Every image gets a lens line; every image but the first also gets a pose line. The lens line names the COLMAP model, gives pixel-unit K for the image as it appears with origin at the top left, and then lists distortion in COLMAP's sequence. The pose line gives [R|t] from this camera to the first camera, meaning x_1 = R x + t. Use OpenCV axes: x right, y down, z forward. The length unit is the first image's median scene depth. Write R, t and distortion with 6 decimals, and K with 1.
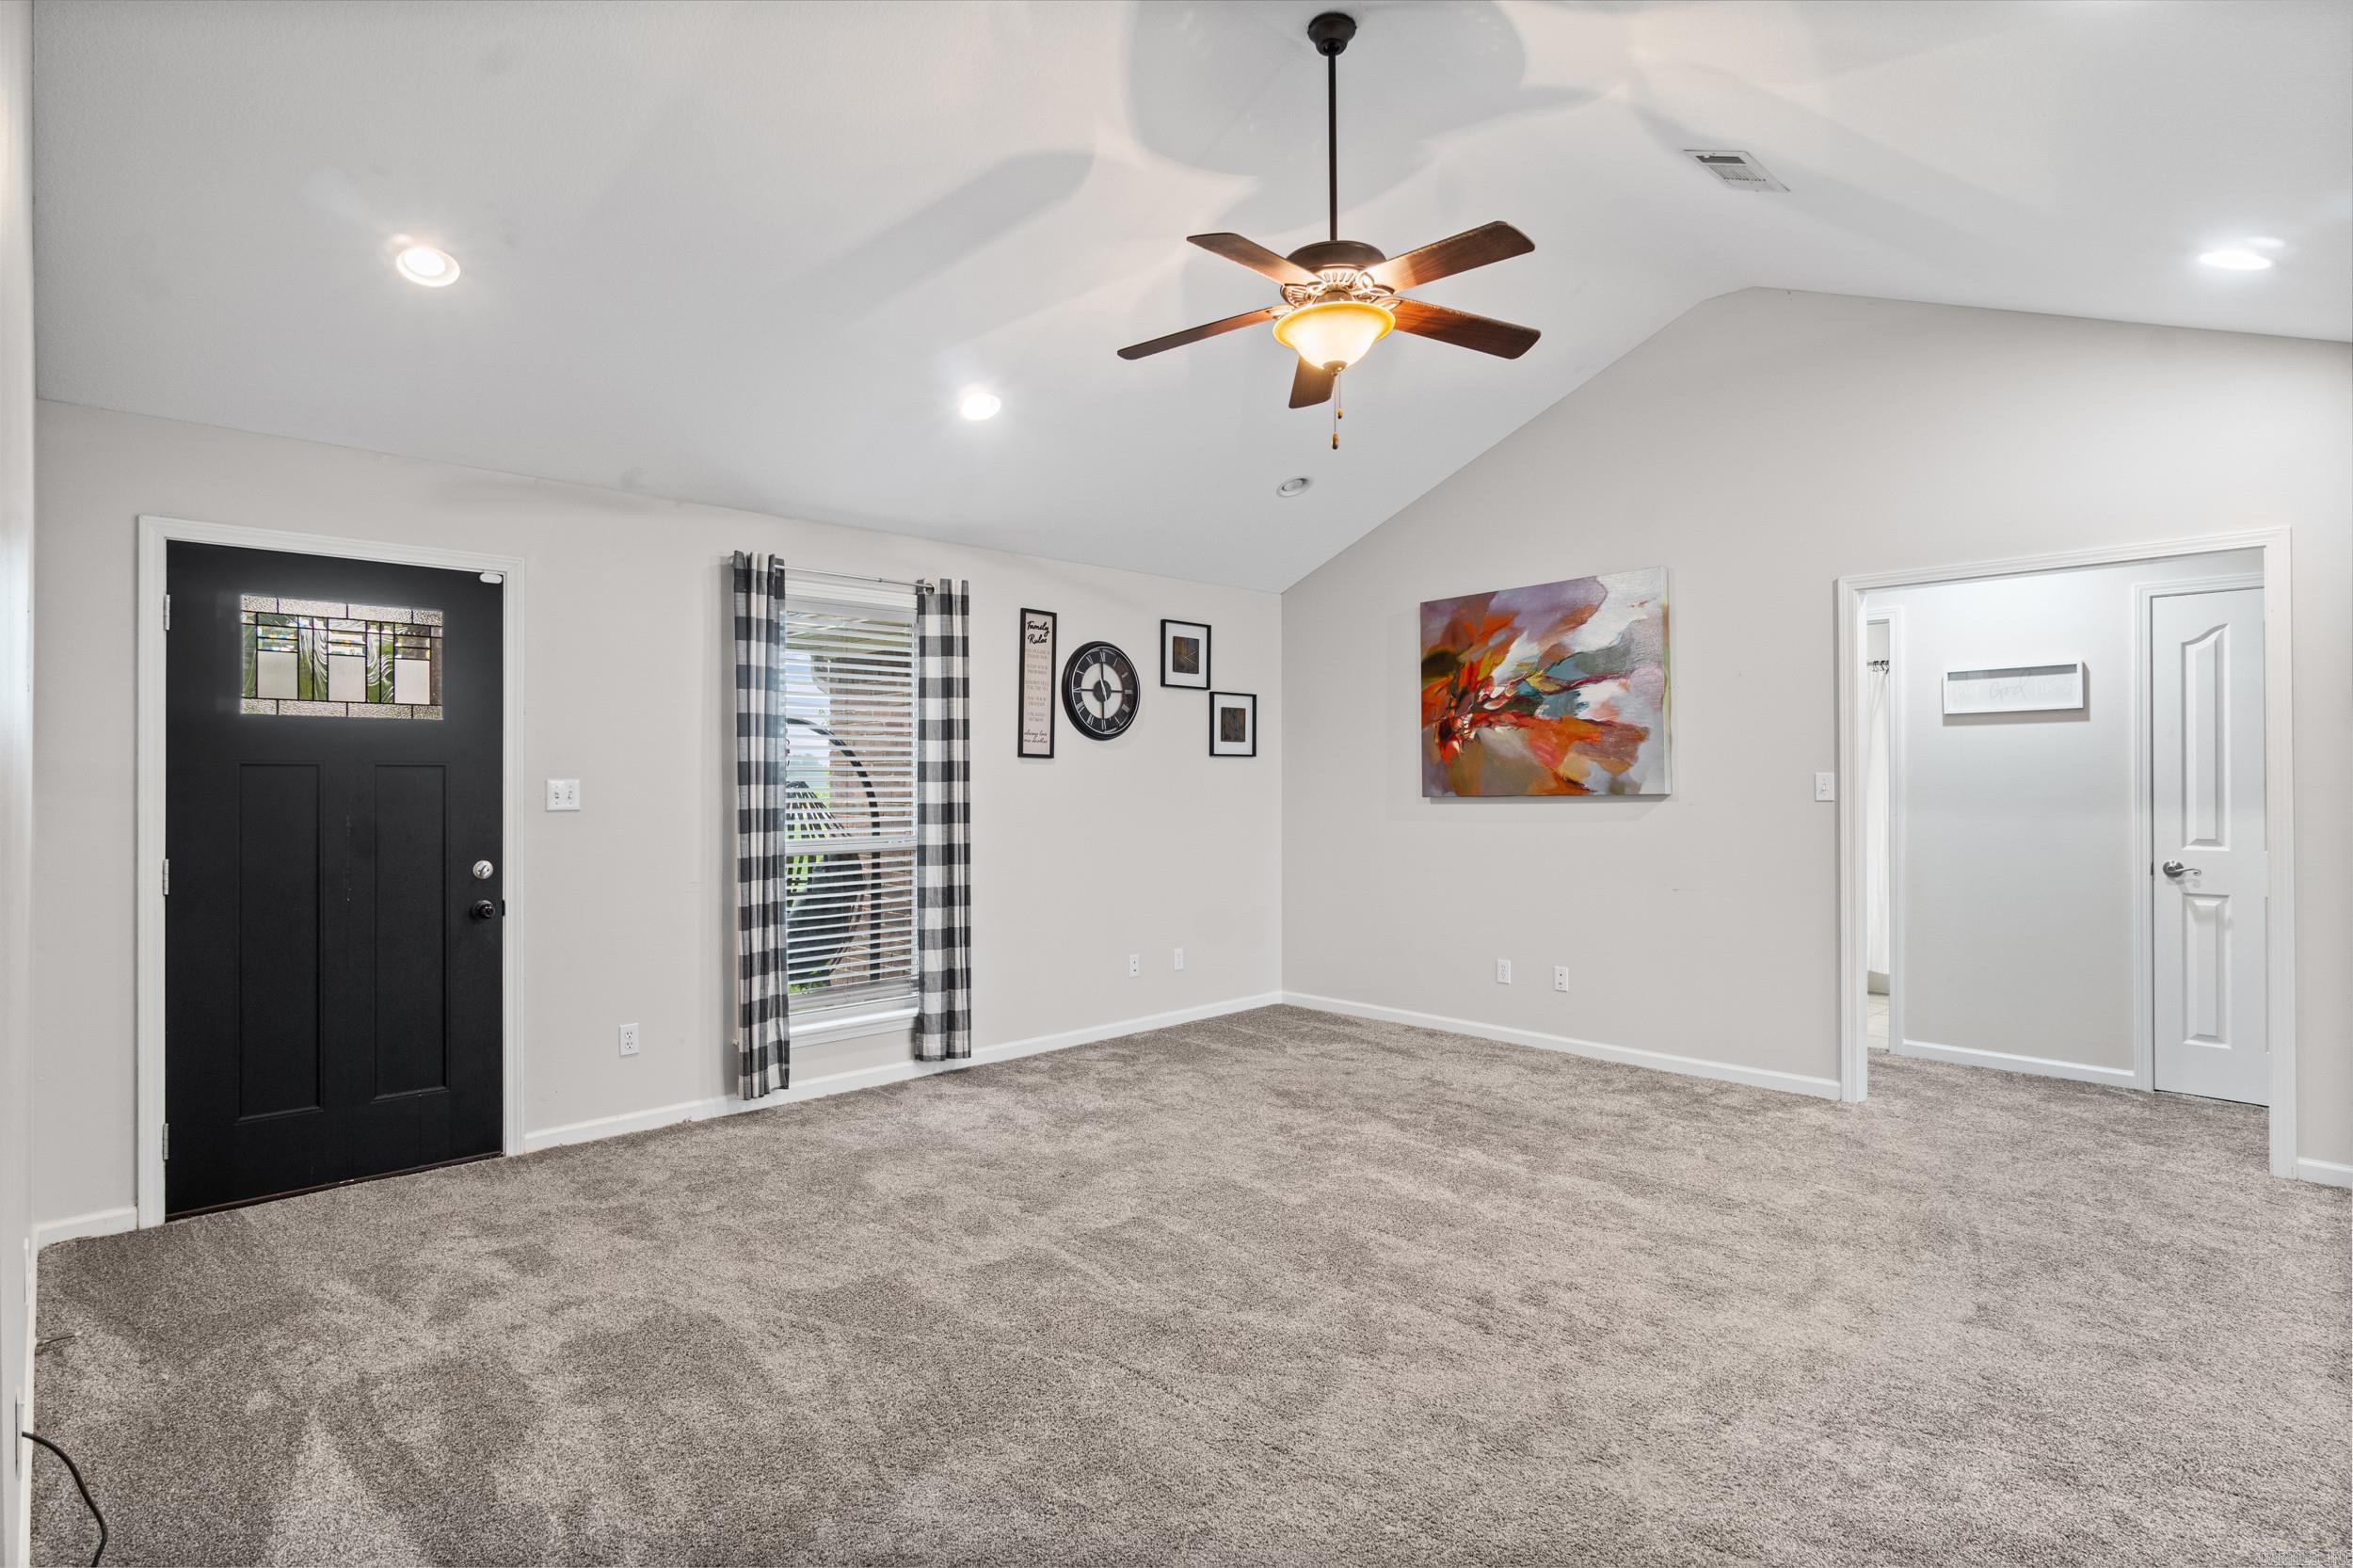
lens RADIAL K [[1197.6, 0, 1163.6], [0, 1197.6, 777.3], [0, 0, 1]] dist [-0.004886, -0.000422]
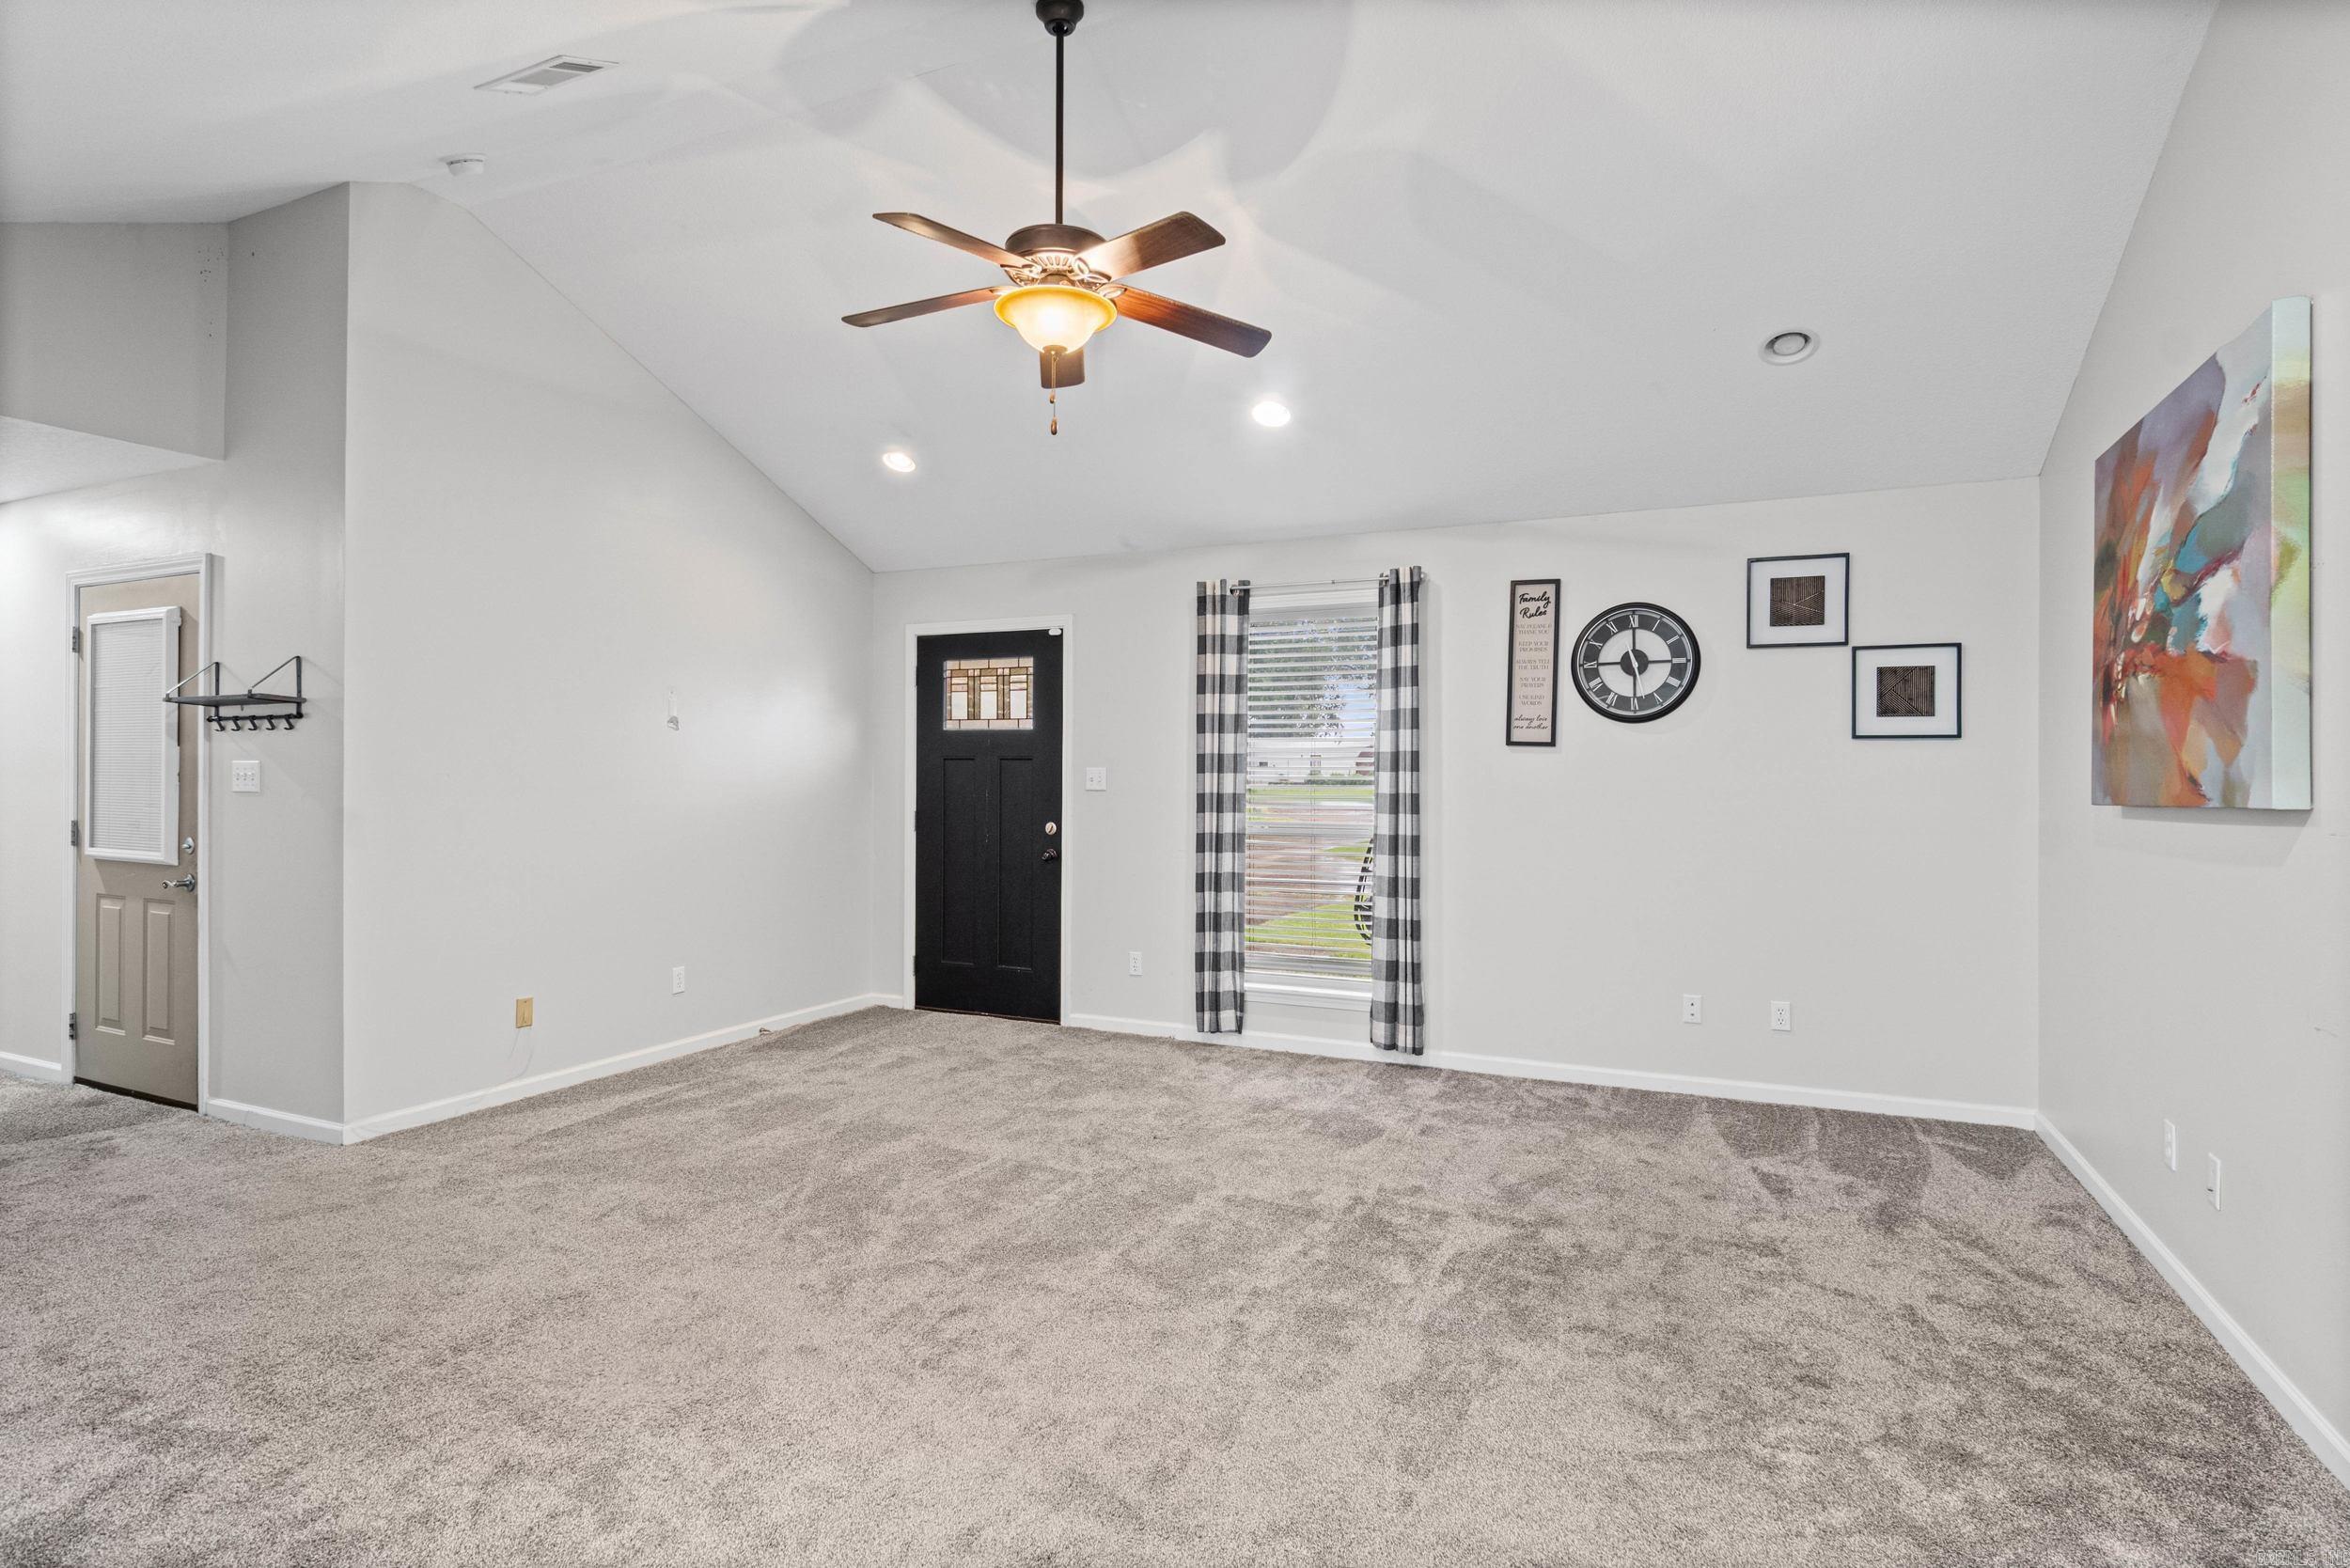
lens RADIAL K [[1218.0, 0, 1145.2], [0, 1218.0, 769.5], [0, 0, 1]] dist [-0.001218, -0.000271]
pose [[0.356884, 0.003561, -0.934142, 0.731655], [-0.002881, 0.999992, 0.002711, -0.000524], [0.934144, 0.001724, 0.356892, 0.469288]]
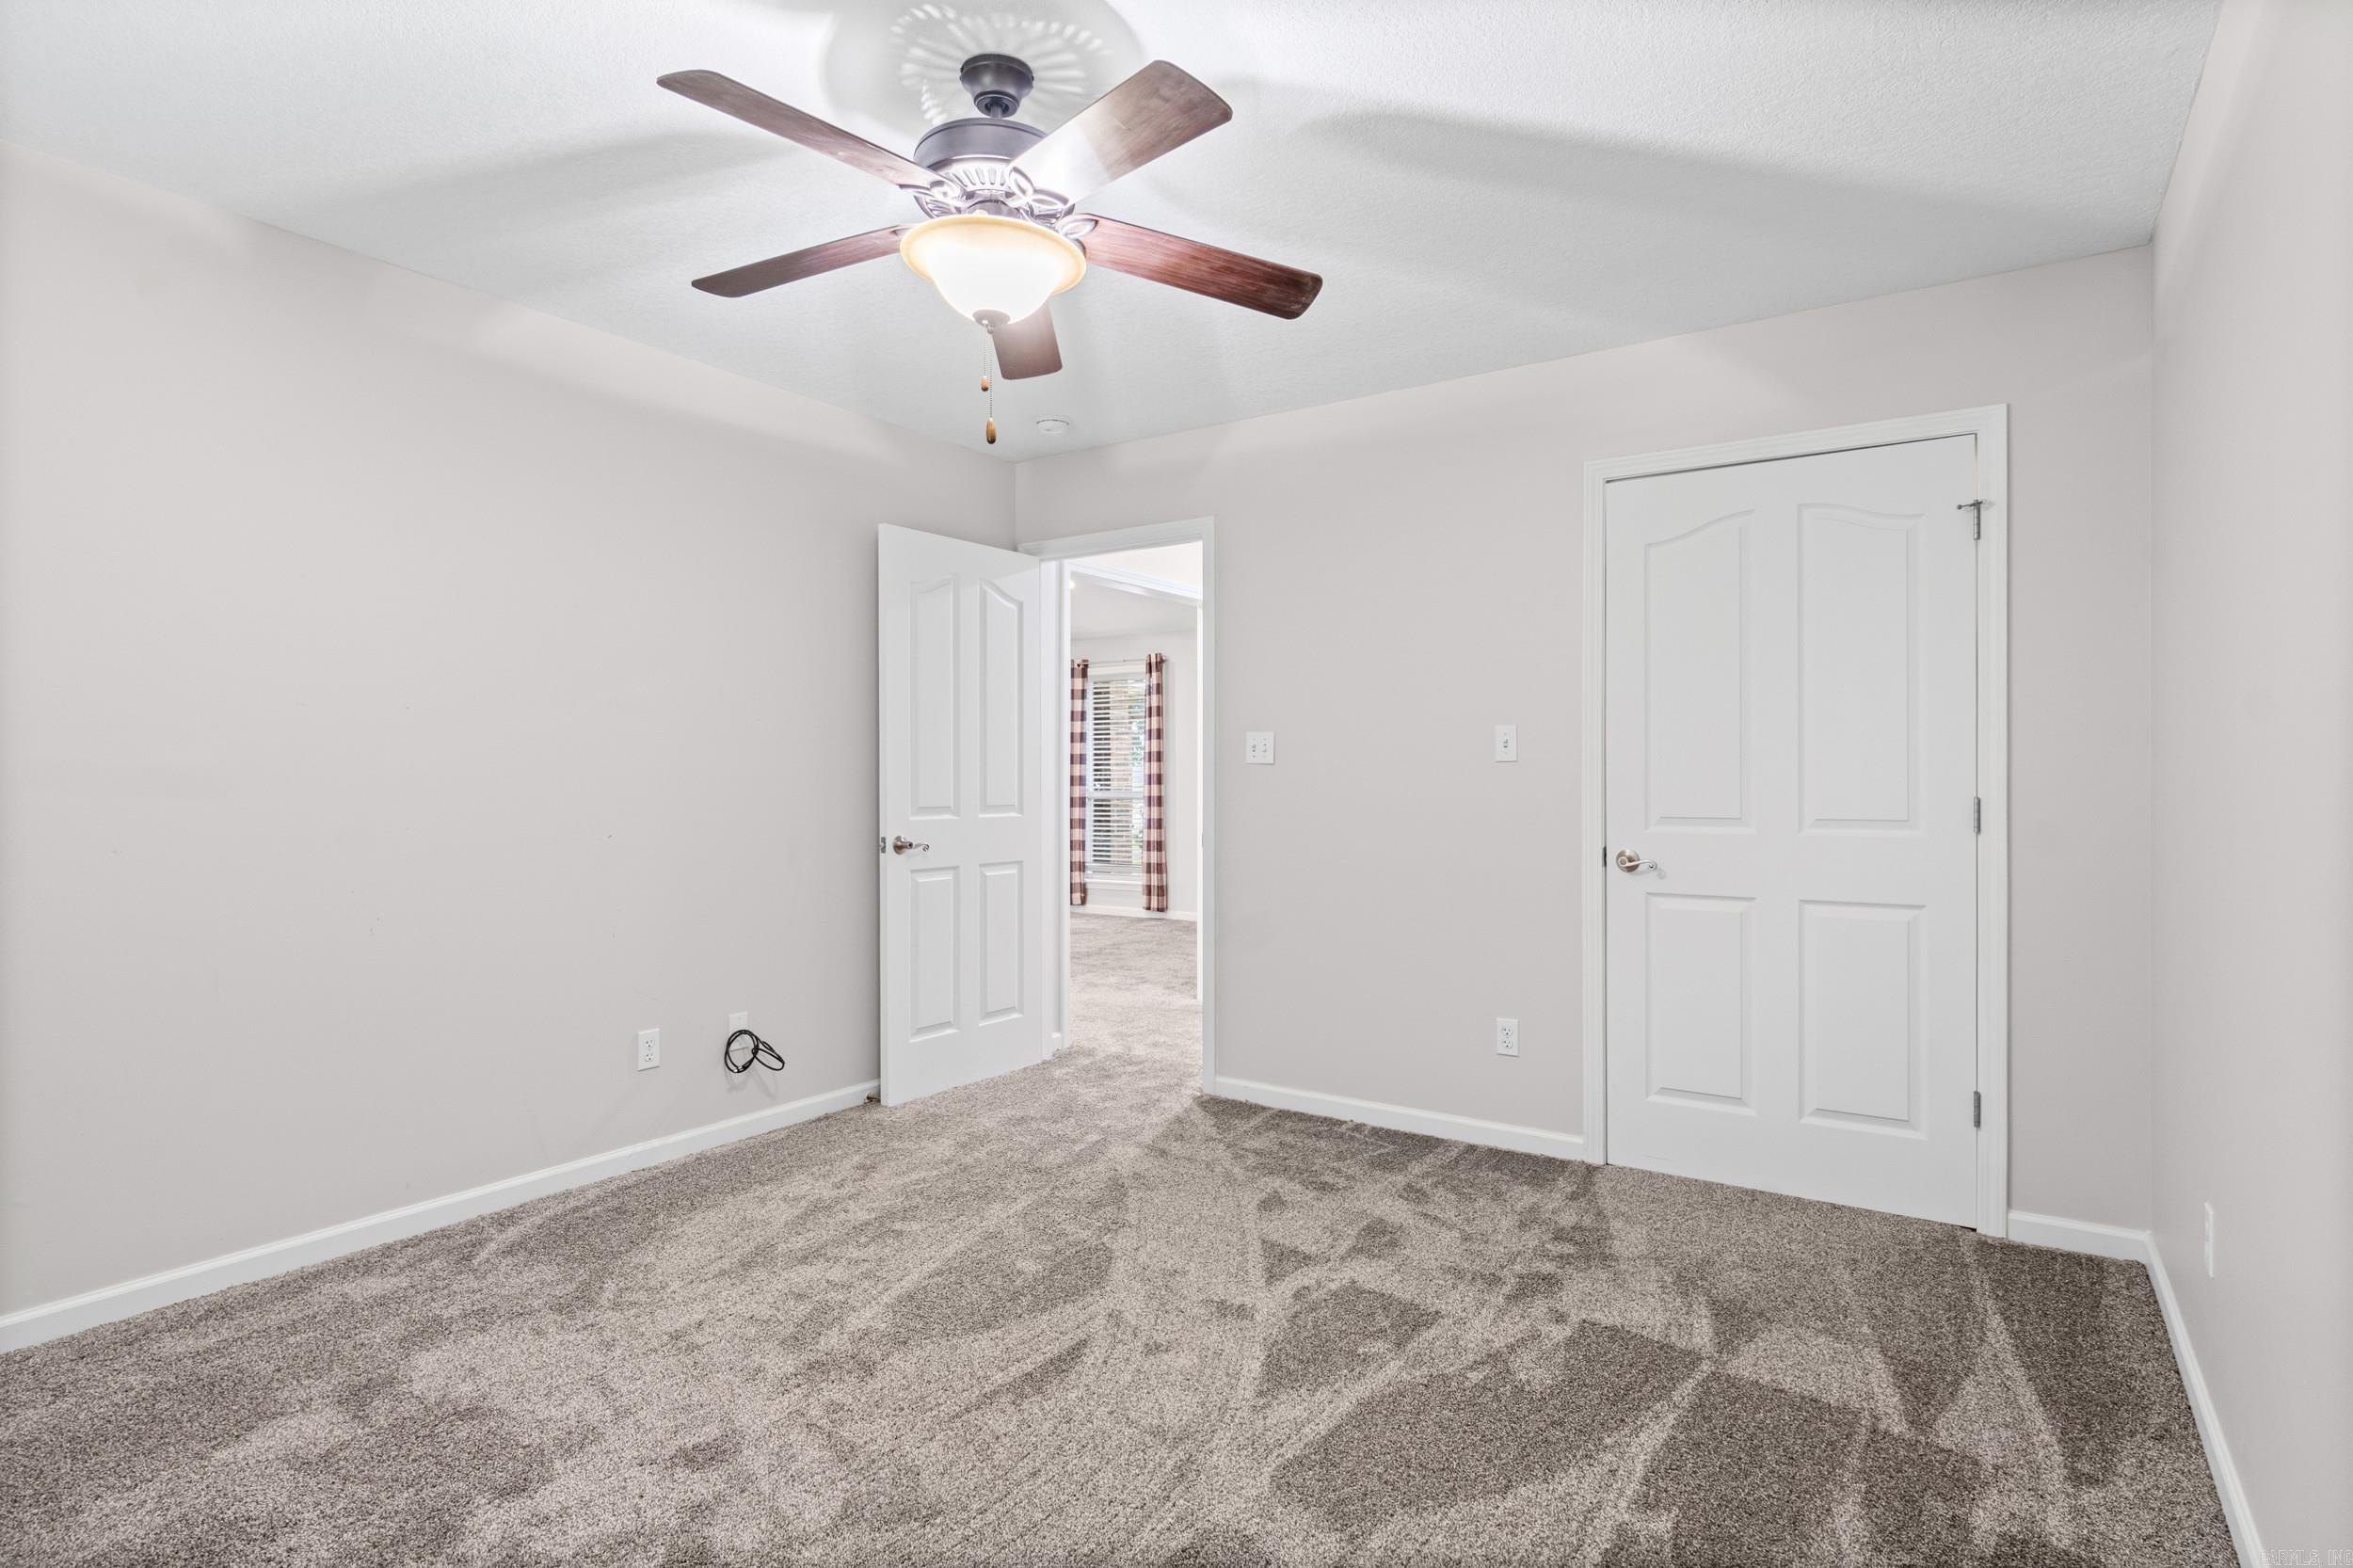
lens RADIAL K [[1197.6, 0, 1163.6], [0, 1197.6, 777.3], [0, 0, 1]] dist [-0.004886, -0.000422]
pose [[0.207649, -0.001100, -0.978203, 1.755450], [0.003712, 0.999993, -0.000336, 0.029738], [0.978196, -0.003561, 0.207652, 0.666651]]
